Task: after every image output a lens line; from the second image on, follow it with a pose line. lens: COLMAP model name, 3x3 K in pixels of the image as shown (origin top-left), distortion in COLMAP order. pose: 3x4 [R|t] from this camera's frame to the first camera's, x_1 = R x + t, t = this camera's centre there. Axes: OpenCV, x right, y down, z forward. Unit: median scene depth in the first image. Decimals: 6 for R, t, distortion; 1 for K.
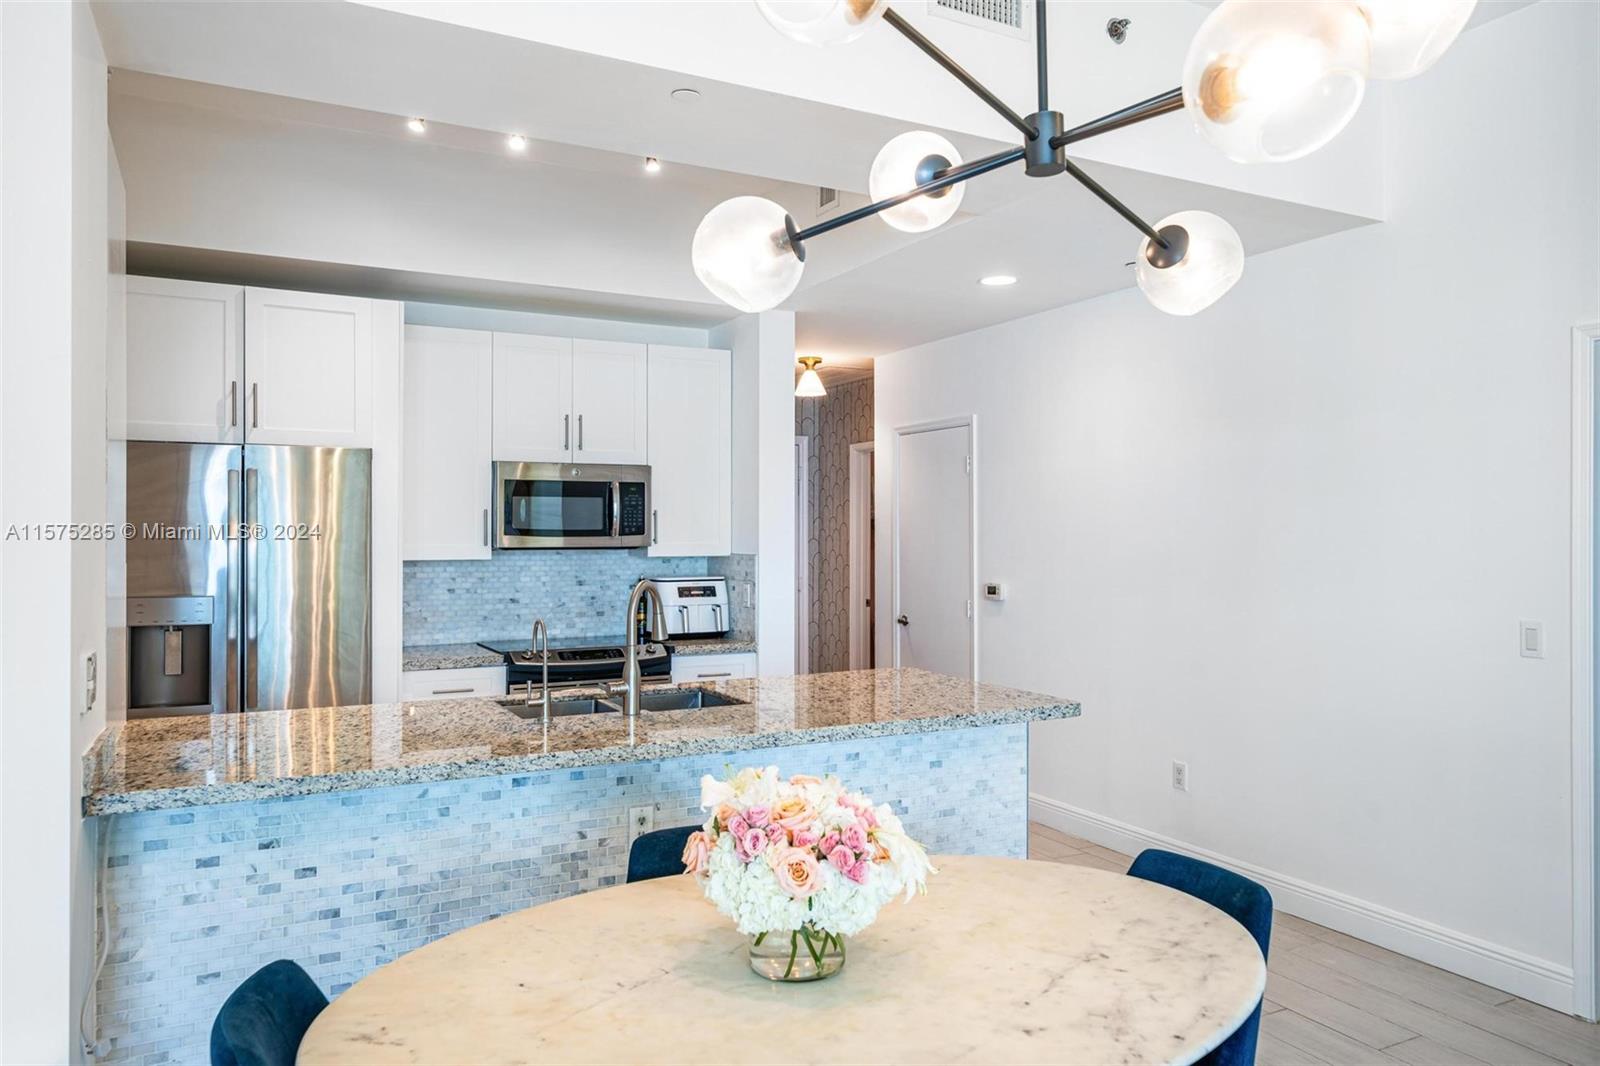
lens RADIAL K [[1032.5, 0, 763.3], [0, 1032.5, 538.5], [0, 0, 1]] dist [0.000112, 0.000132]
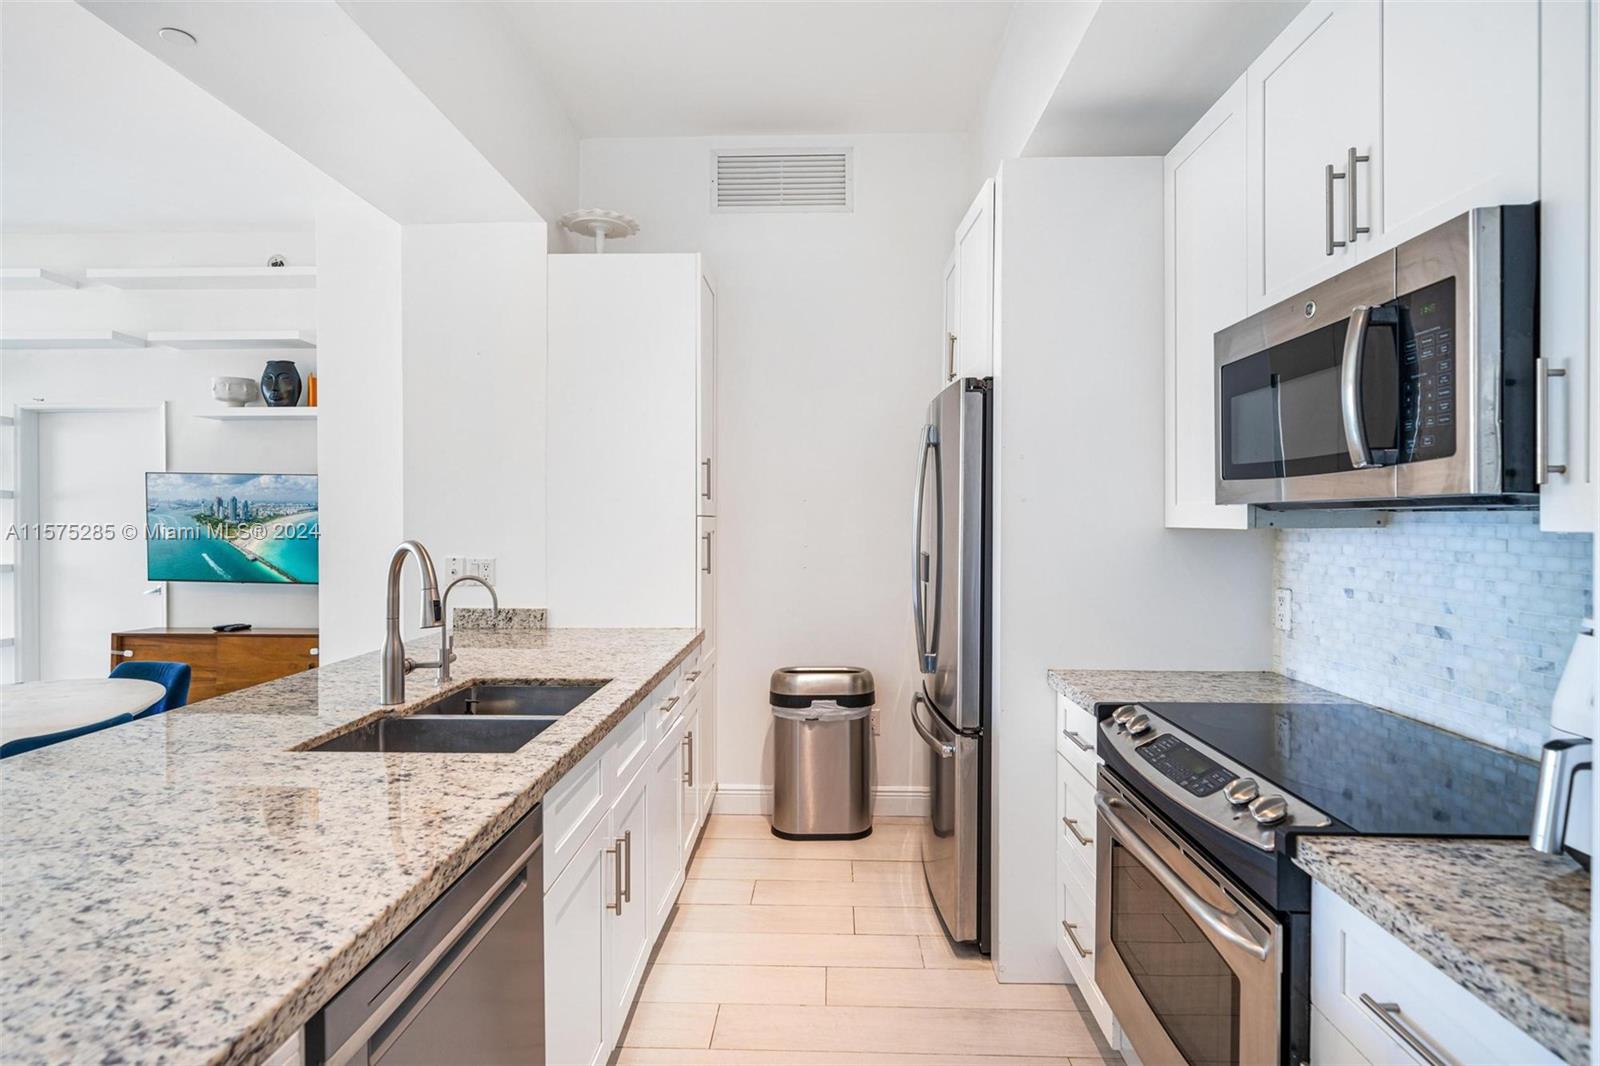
lens RADIAL K [[780.0, 0, 808.0], [0, 780.0, 528.0], [0, 0, 1]] dist [-0.025029, -0.000544]
pose [[-0.426427, 0.010669, -0.904459, 0.154178], [-0.003223, 0.999906, 0.013314, 0.014635], [0.904516, 0.008593, -0.426353, 0.921288]]
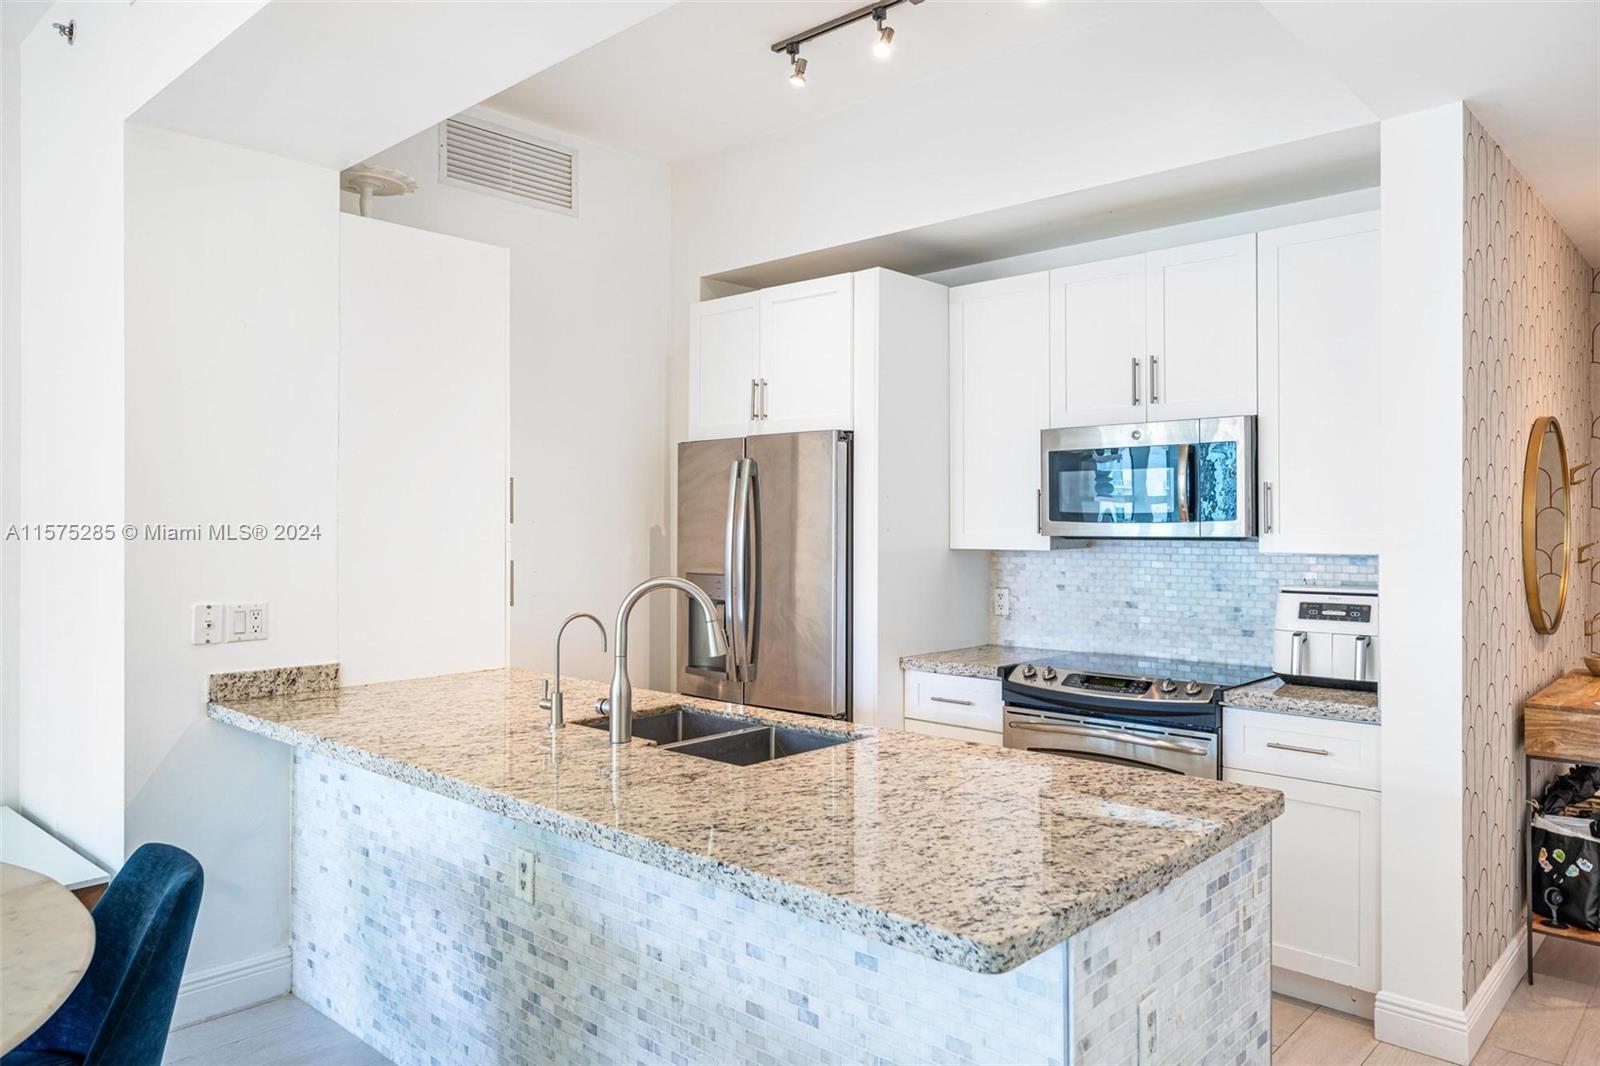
lens RADIAL K [[1032.5, 0, 792.1], [0, 1032.5, 533.9], [0, 0, 1]] dist [0.000112, 0.000132]
pose [[0.397252, 0.010544, -0.917649, 0.381226], [-0.005378, 0.999944, 0.009162, 0.000854], [0.917694, 0.001296, 0.397287, 0.466446]]
